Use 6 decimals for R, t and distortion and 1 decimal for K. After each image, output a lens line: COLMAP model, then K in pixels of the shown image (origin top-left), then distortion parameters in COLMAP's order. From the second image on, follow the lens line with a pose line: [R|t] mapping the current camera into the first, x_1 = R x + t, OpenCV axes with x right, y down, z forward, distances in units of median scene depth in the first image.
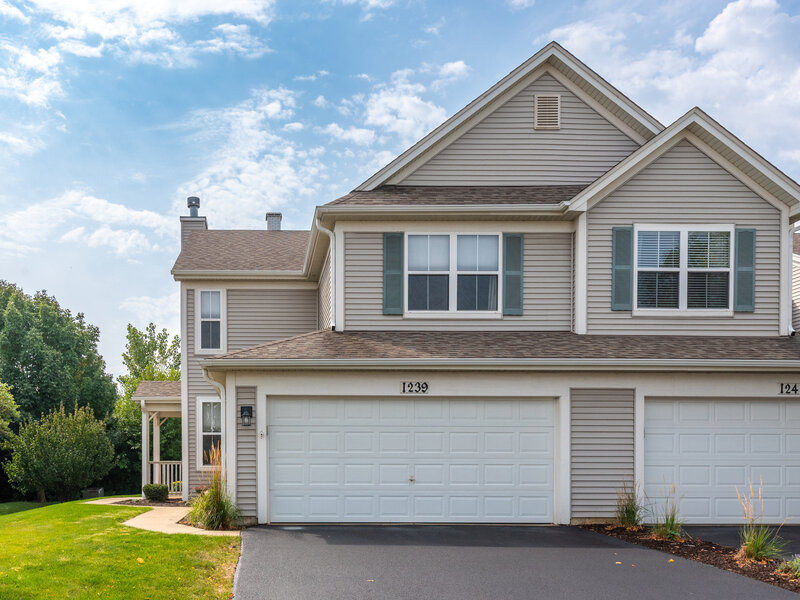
lens RADIAL K [[574.5, 0, 377.4], [0, 574.5, 304.6], [0, 0, 1]] dist [-0.001890, -0.000539]
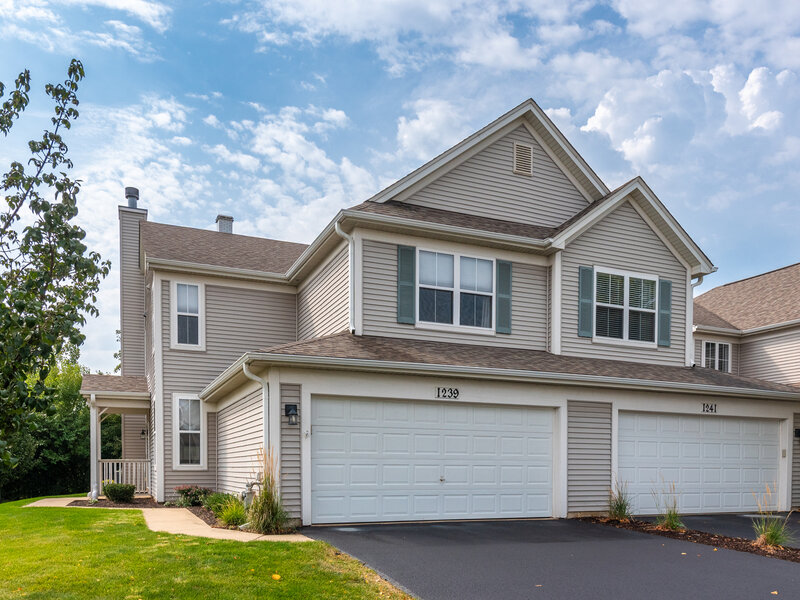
lens RADIAL K [[504.3, 0, 399.7], [0, 504.3, 340.4], [0, 0, 1]] dist [-0.002181, 0.001725]
pose [[0.954621, 0.076155, 0.287923, -0.232645], [-0.084592, 0.996271, 0.016956, 0.031247], [-0.285558, -0.040543, 0.957503, 0.112207]]
